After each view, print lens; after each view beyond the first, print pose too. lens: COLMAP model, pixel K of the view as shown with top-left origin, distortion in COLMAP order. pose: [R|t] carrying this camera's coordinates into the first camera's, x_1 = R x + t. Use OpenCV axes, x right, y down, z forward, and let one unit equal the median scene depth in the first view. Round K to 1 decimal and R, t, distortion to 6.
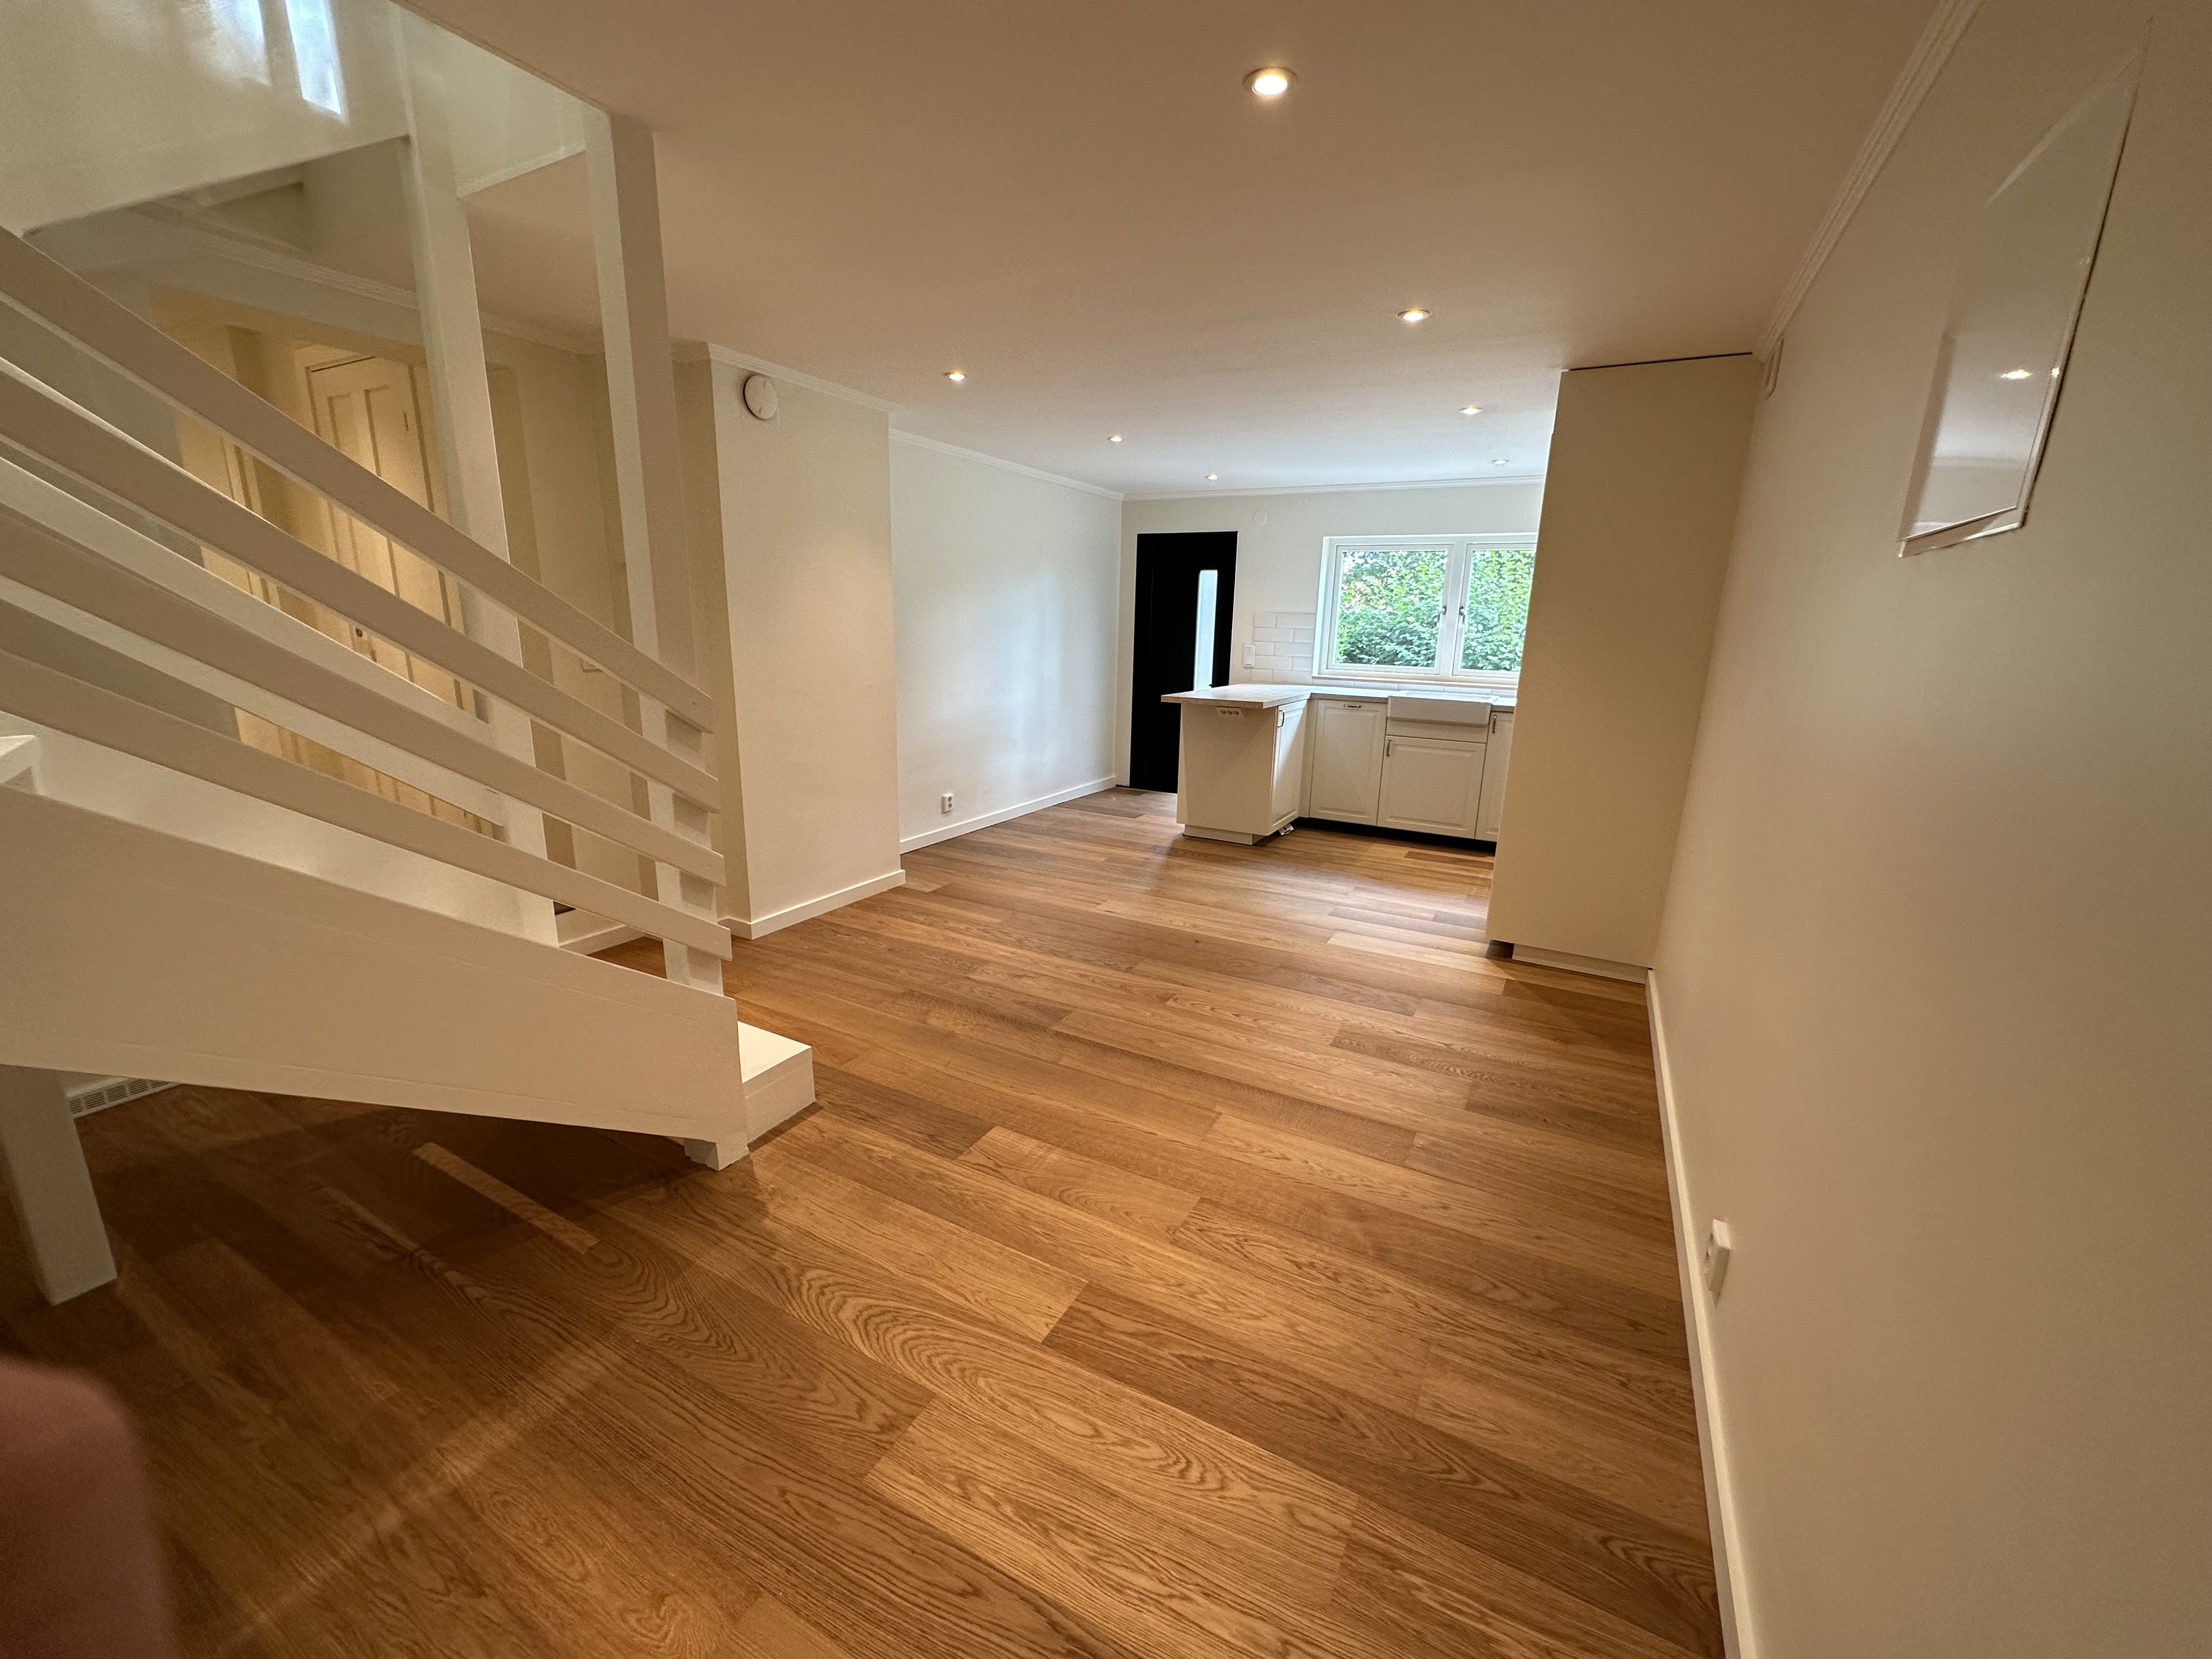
lens RADIAL K [[880.5, 0, 1104.0], [0, 880.5, 823.3], [0, 0, 1]] dist [-0.001179, 0.000313]
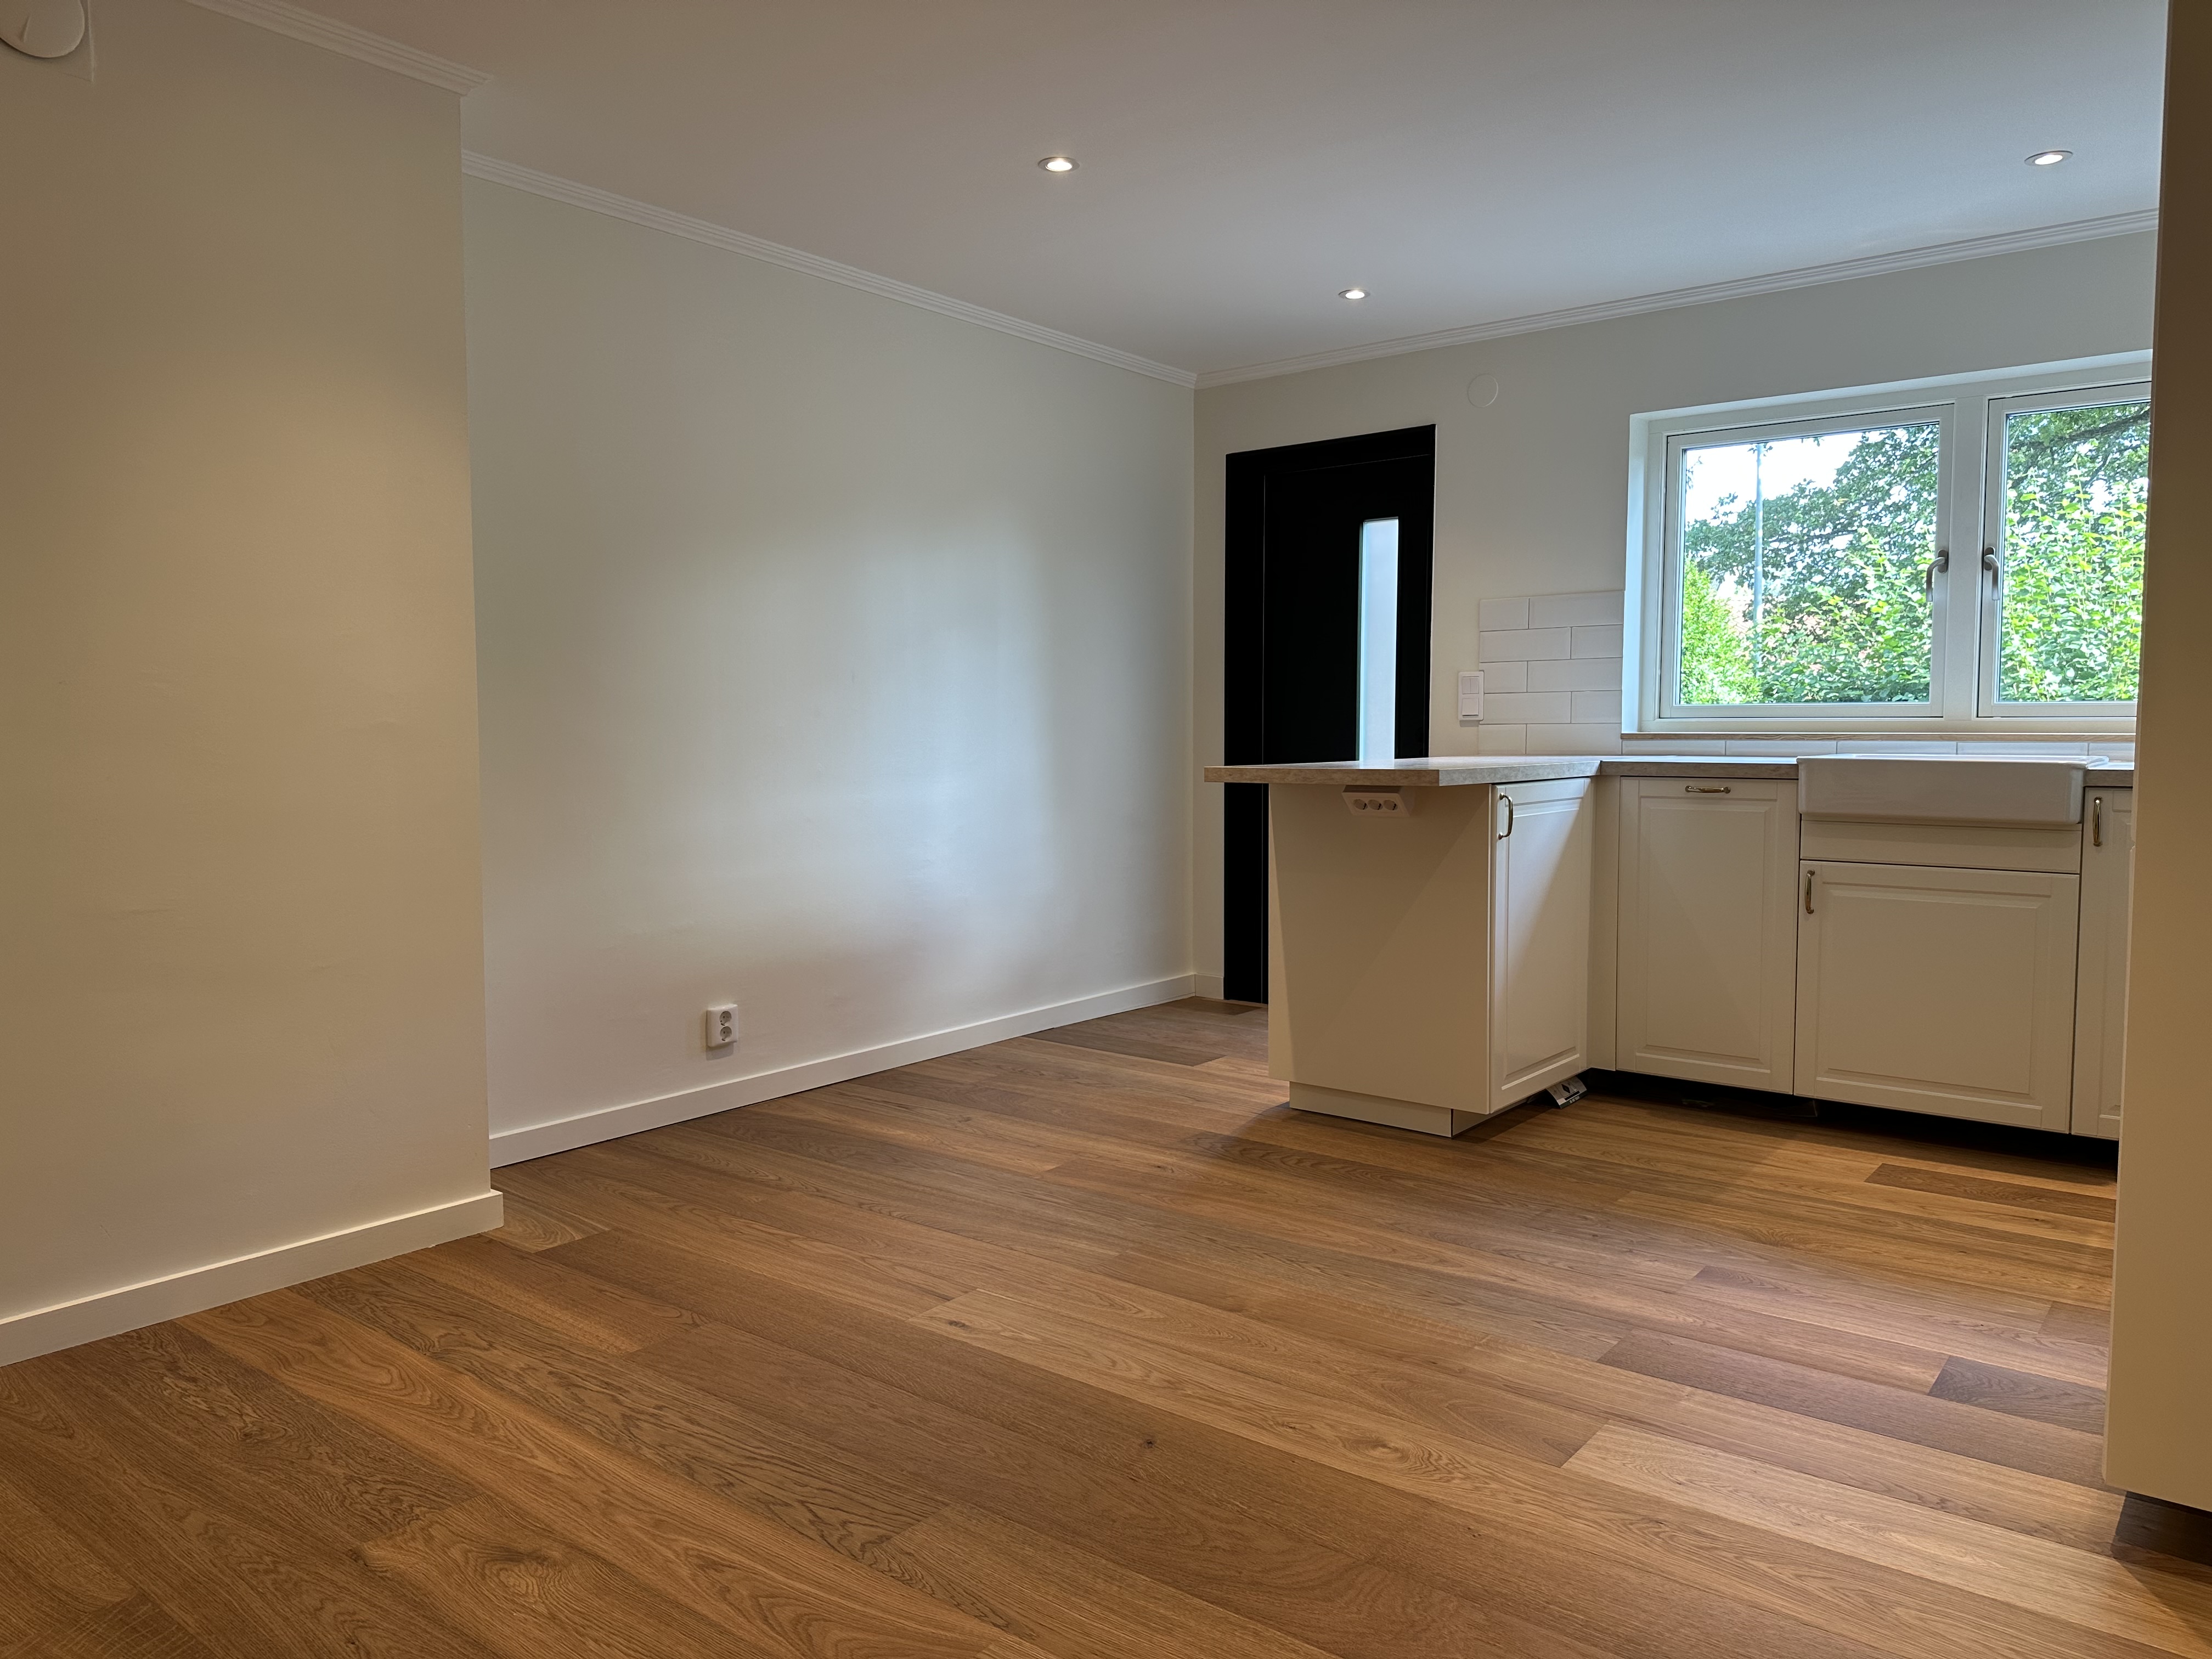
lens RADIAL K [[1543.4, 0, 1104.3], [0, 1543.4, 815.2], [0, 0, 1]] dist [0.053705, -0.057640]
pose [[0.985968, -0.017665, -0.165995, 0.162471], [-0.010920, 0.985430, -0.169729, 0.002047], [0.166575, 0.169160, 0.971410, 0.337369]]
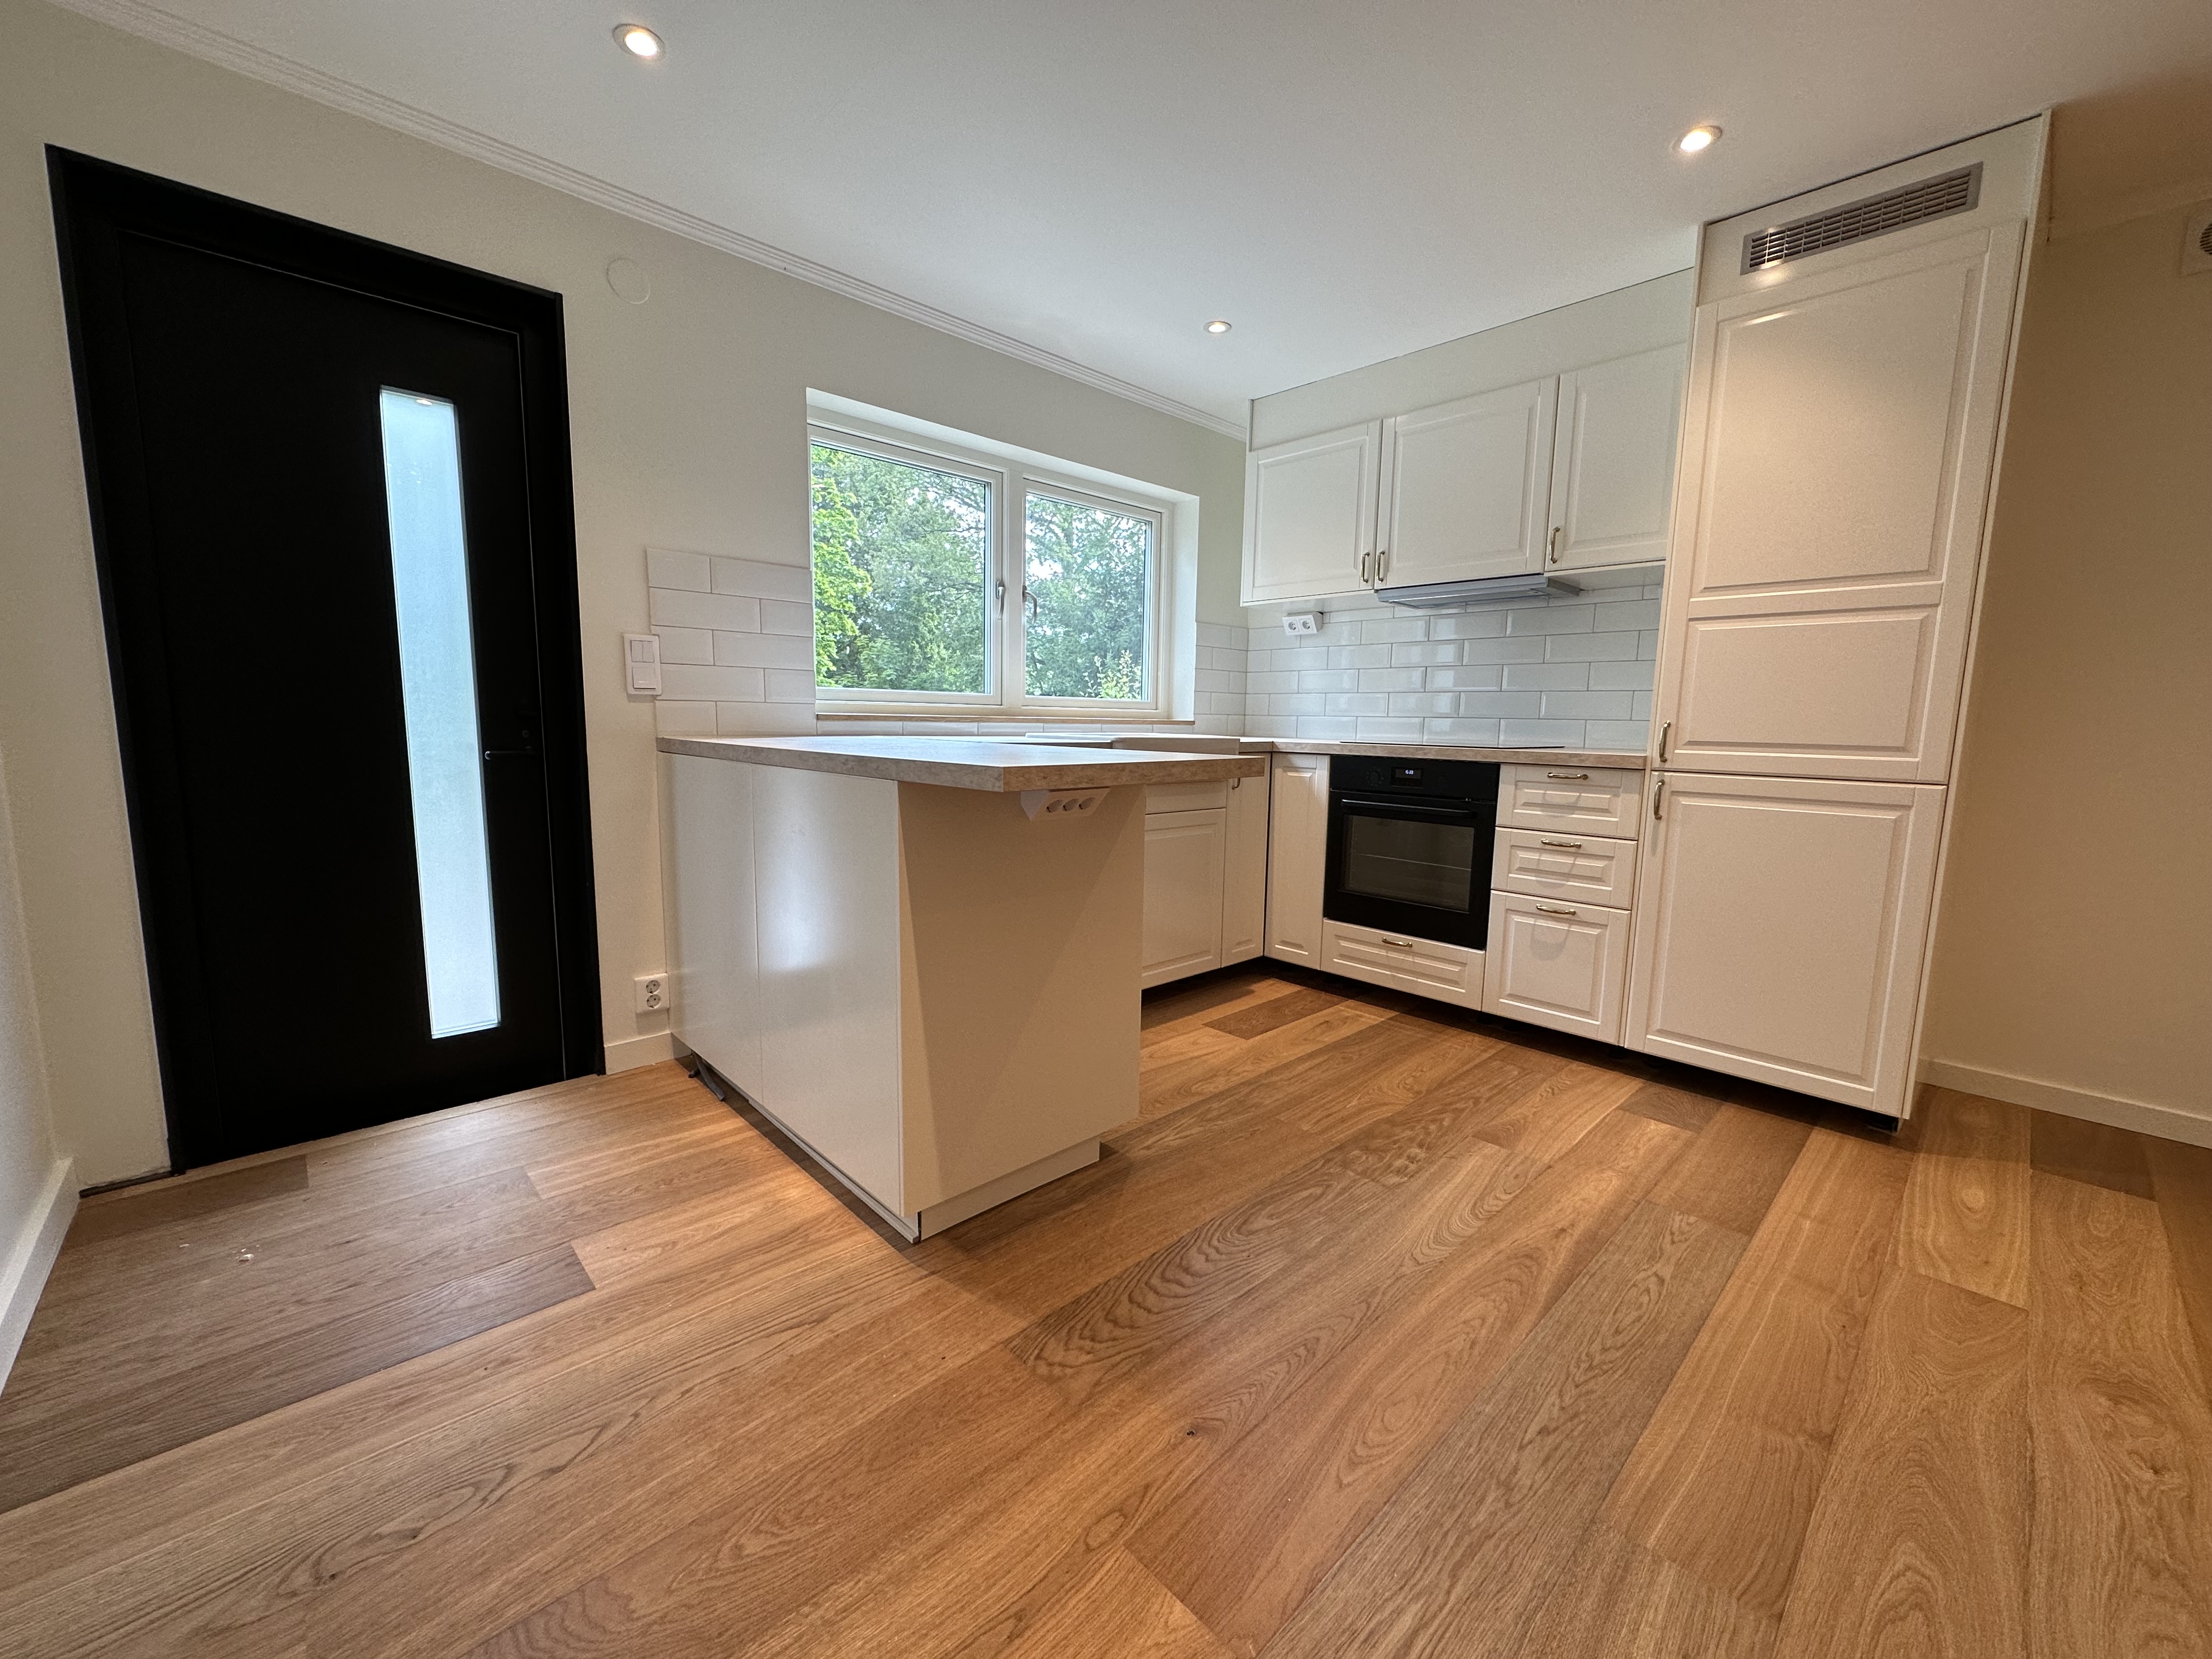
lens RADIAL K [[880.5, 0, 1102.6], [0, 880.5, 823.1], [0, 0, 1]] dist [-0.001179, 0.000313]
pose [[0.306683, -0.132950, 0.942481, -0.186795], [0.206198, 0.975962, 0.070576, -0.165744], [-0.929208, 0.172693, 0.326725, 1.049670]]
